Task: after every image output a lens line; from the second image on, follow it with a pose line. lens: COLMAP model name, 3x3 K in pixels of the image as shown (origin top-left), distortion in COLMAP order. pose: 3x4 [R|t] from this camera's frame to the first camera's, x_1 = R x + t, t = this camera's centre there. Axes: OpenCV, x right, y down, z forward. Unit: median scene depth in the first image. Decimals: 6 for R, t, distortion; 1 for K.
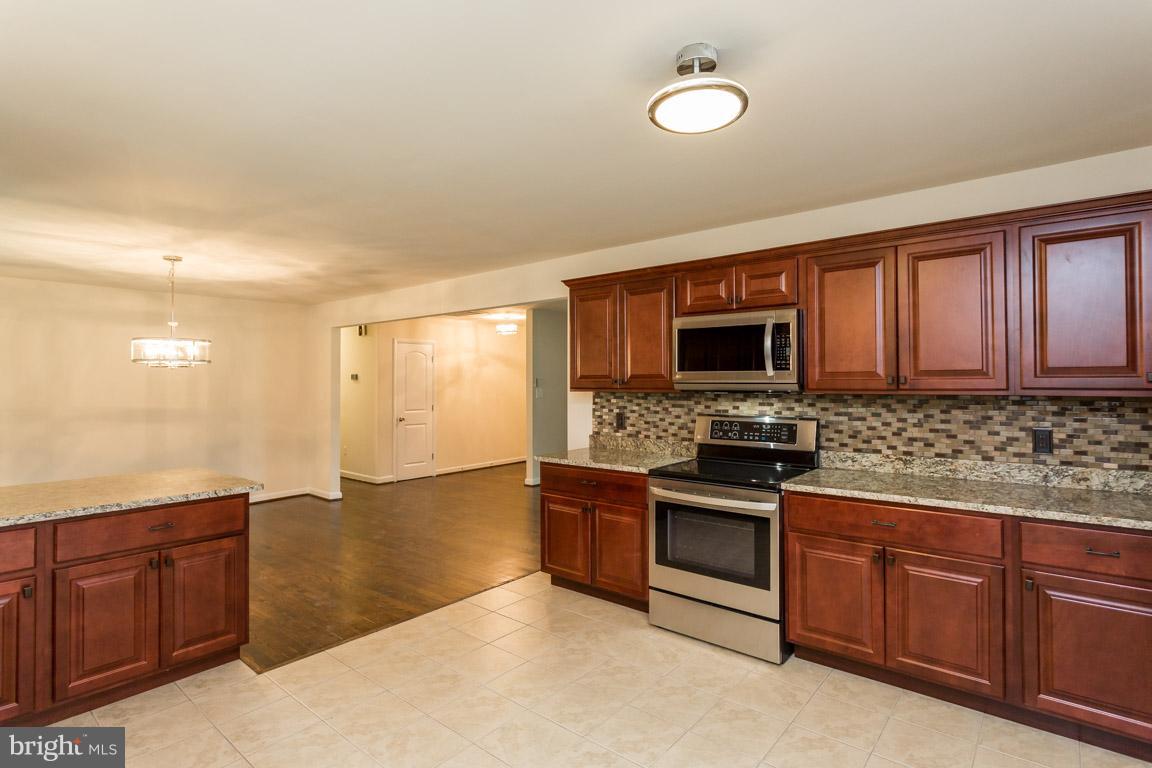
lens RADIAL K [[595.4, 0, 572.8], [0, 595.4, 377.2], [0, 0, 1]] dist [-0.001534, 0.001002]
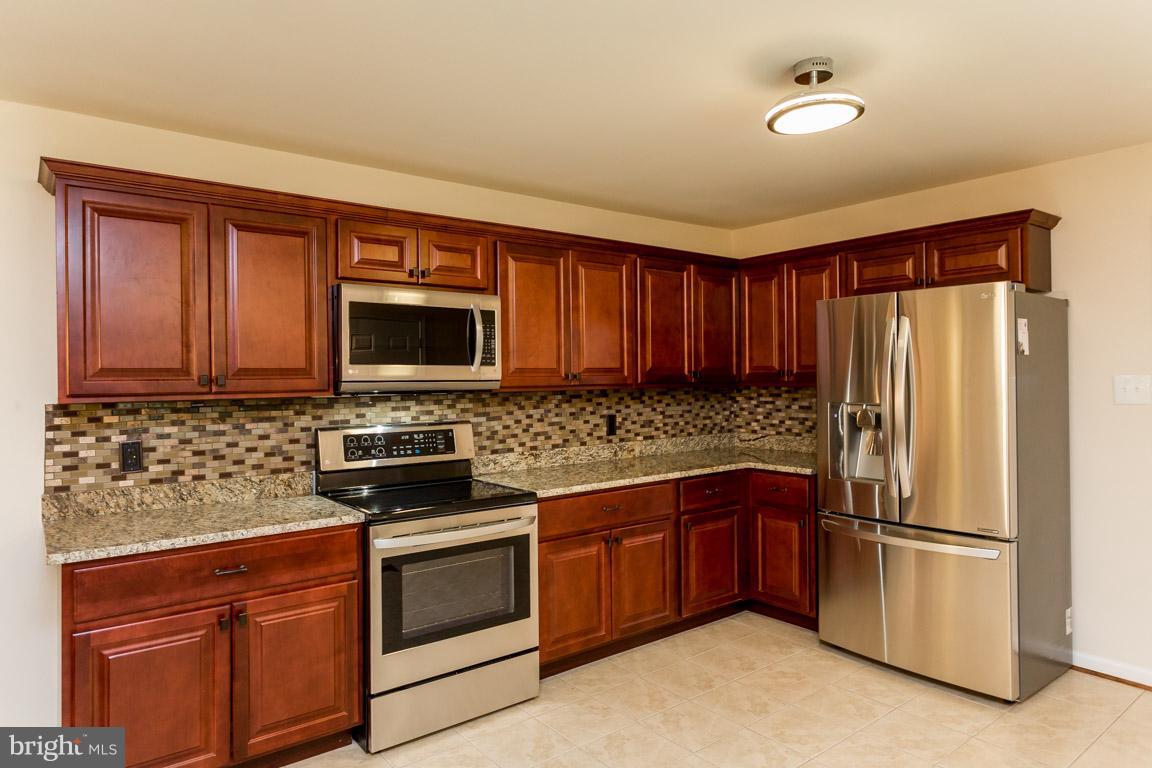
lens RADIAL K [[717.9, 0, 576.6], [0, 717.9, 380.4], [0, 0, 1]] dist [-0.002109, 0.000784]
pose [[0.187898, 0.002780, 0.982185, -0.587240], [0.006616, 0.999970, -0.004096, 0.014084], [-0.982166, 0.007268, 0.187874, 0.623284]]
